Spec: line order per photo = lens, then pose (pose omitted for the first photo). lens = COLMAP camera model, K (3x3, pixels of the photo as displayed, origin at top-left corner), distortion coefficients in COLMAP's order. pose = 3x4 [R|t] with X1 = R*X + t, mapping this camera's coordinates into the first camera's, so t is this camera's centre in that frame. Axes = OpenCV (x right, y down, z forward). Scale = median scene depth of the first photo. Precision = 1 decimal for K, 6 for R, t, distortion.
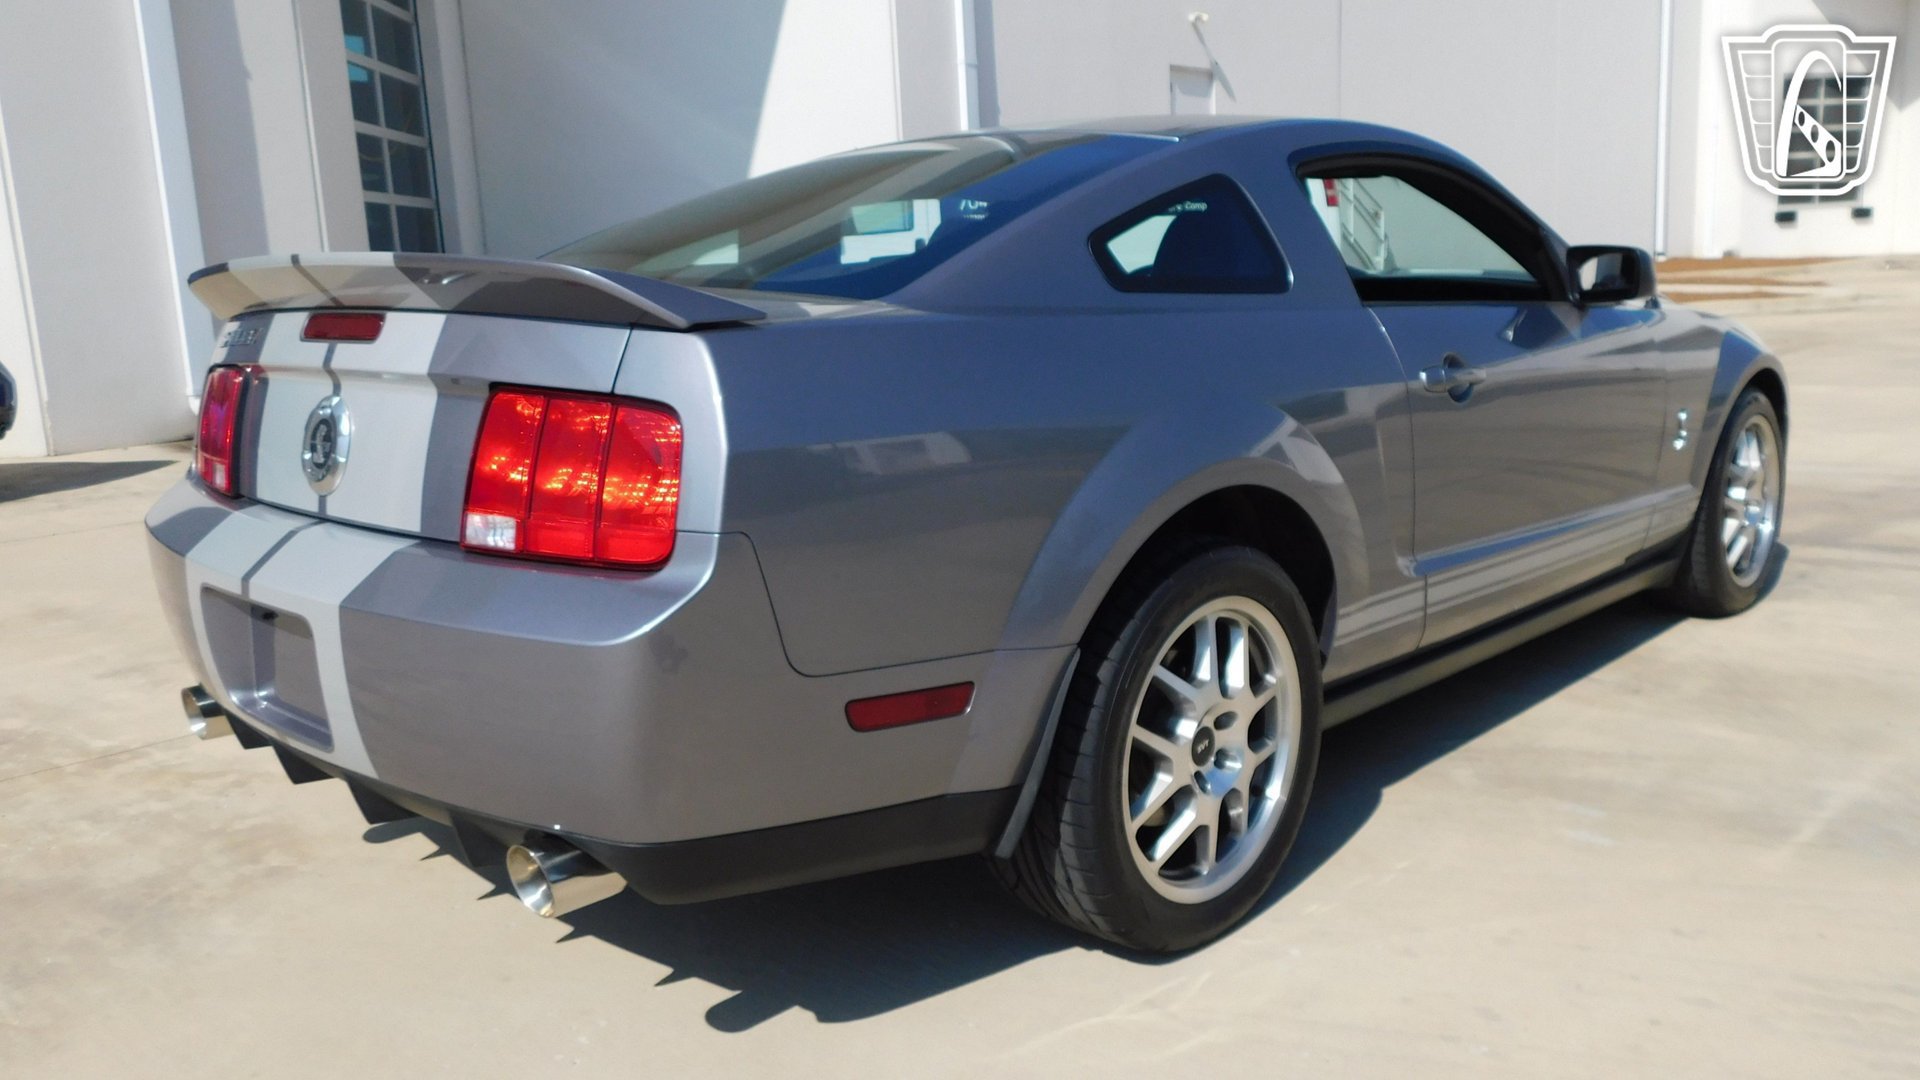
lens RADIAL K [[1536.9, 0, 975.7], [0, 1536.9, 543.1], [0, 0, 1]] dist [-0.032213, 0.023274]
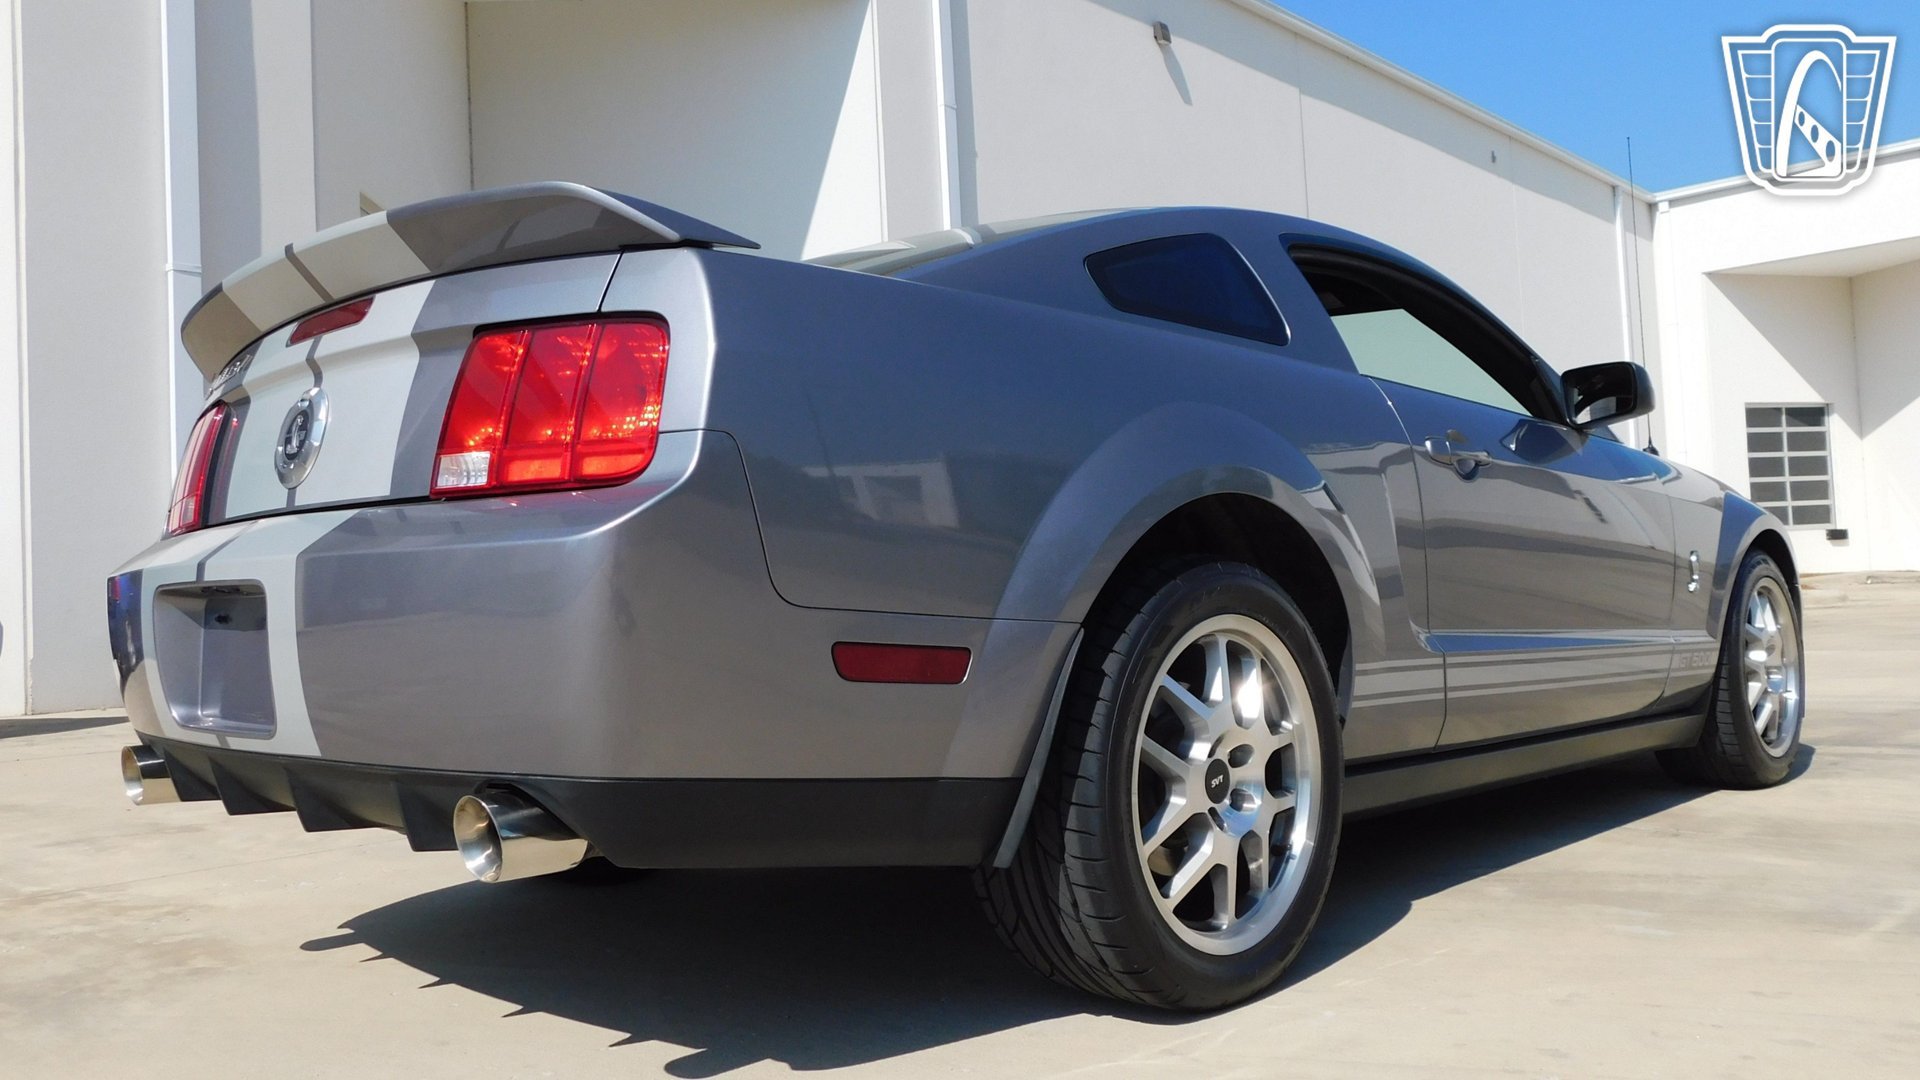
lens RADIAL K [[1536.9, 0, 952.8], [0, 1536.9, 525.3], [0, 0, 1]] dist [-0.032213, 0.023274]
pose [[0.999966, 0.002346, -0.007865, -0.003931], [-0.004104, 0.972823, -0.231513, 0.195784], [0.007108, 0.231537, 0.972800, 0.067770]]
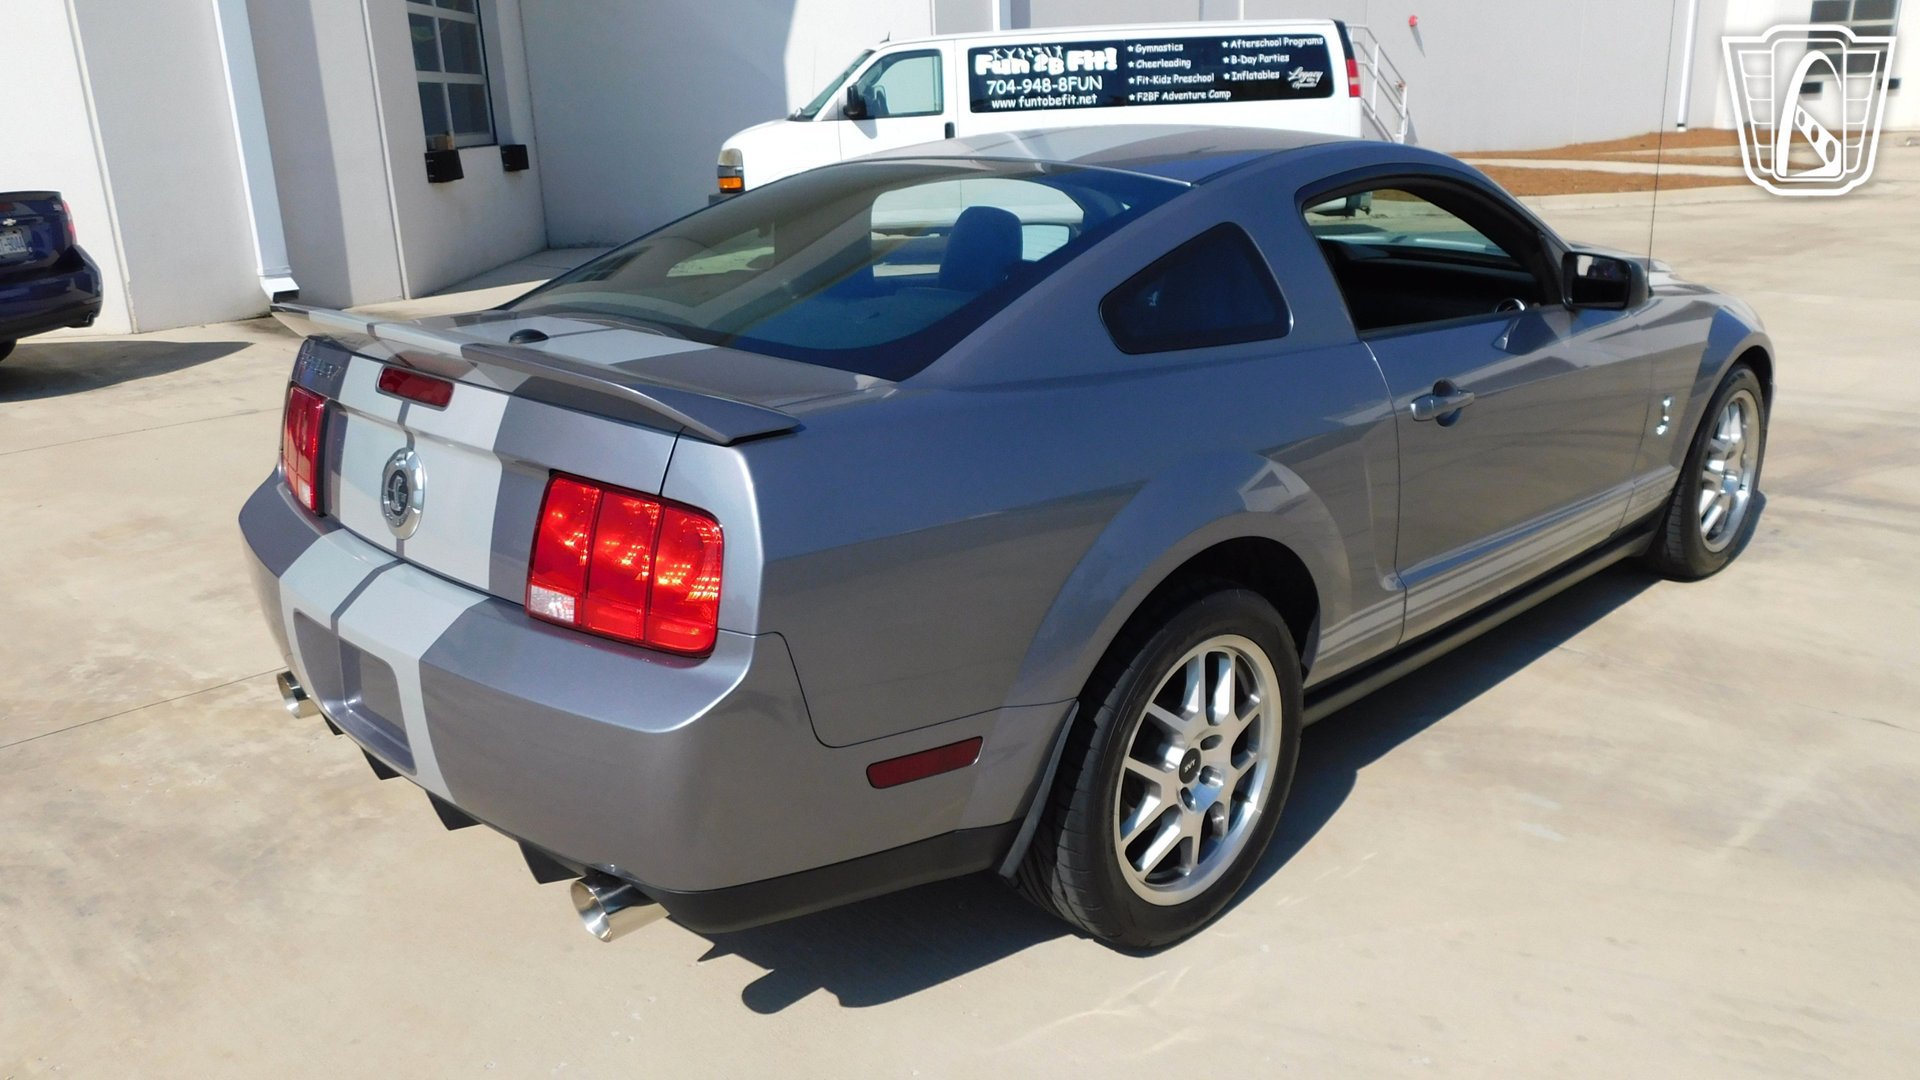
lens RADIAL K [[1459.6, 0, 949.4], [0, 1459.6, 545.6], [0, 0, 1]] dist [-0.030725, 0.015844]
pose [[0.999228, 0.022356, -0.032293, 0.005125], [-0.018580, 0.993441, 0.112826, -0.140472], [0.034603, -0.112139, 0.993090, -0.032315]]
